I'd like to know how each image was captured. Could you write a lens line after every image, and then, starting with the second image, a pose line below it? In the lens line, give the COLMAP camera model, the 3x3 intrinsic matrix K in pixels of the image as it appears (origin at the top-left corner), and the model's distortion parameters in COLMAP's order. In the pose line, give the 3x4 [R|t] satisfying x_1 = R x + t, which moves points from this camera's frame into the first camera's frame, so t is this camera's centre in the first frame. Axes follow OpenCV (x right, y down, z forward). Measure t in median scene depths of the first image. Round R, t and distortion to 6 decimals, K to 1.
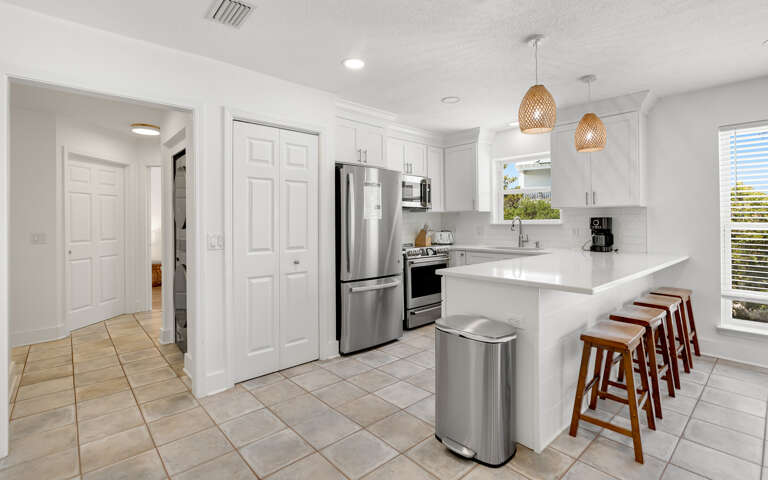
lens RADIAL K [[356.0, 0, 385.0], [0, 356.0, 212.9], [0, 0, 1]] dist [-0.001128, 0.000054]
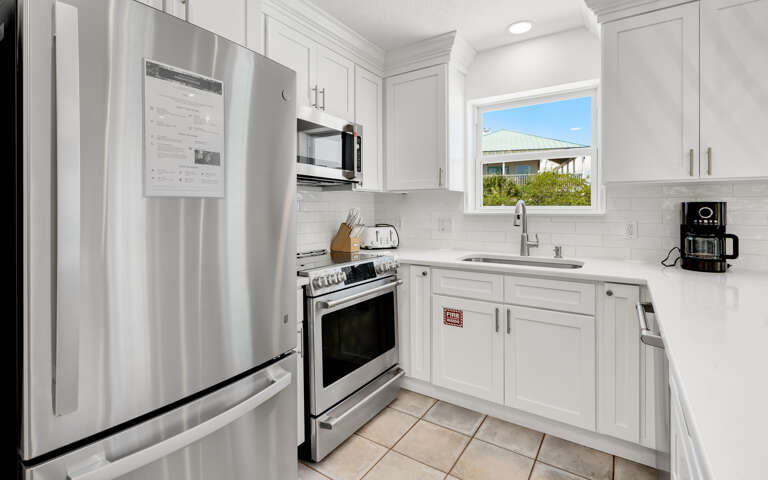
lens RADIAL K [[356.0, 0, 385.0], [0, 356.0, 212.9], [0, 0, 1]] dist [-0.001128, 0.000054]
pose [[0.971065, 0.004260, 0.238779, 0.044491], [-0.012147, 0.999428, 0.031570, 0.016153], [-0.238508, -0.033557, 0.970561, 0.572041]]
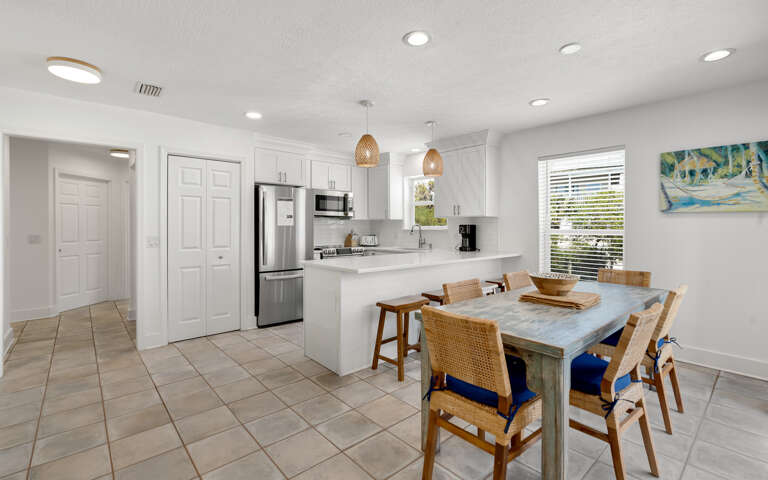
lens RADIAL K [[342.7, 0, 384.6], [0, 342.7, 219.4], [0, 0, 1]] dist [0.001794, 0.000157]
pose [[0.999986, 0.003491, -0.004078, 0.287256], [-0.003476, 0.999987, 0.003727, -0.009927], [0.004091, -0.003713, 0.999985, -0.230618]]
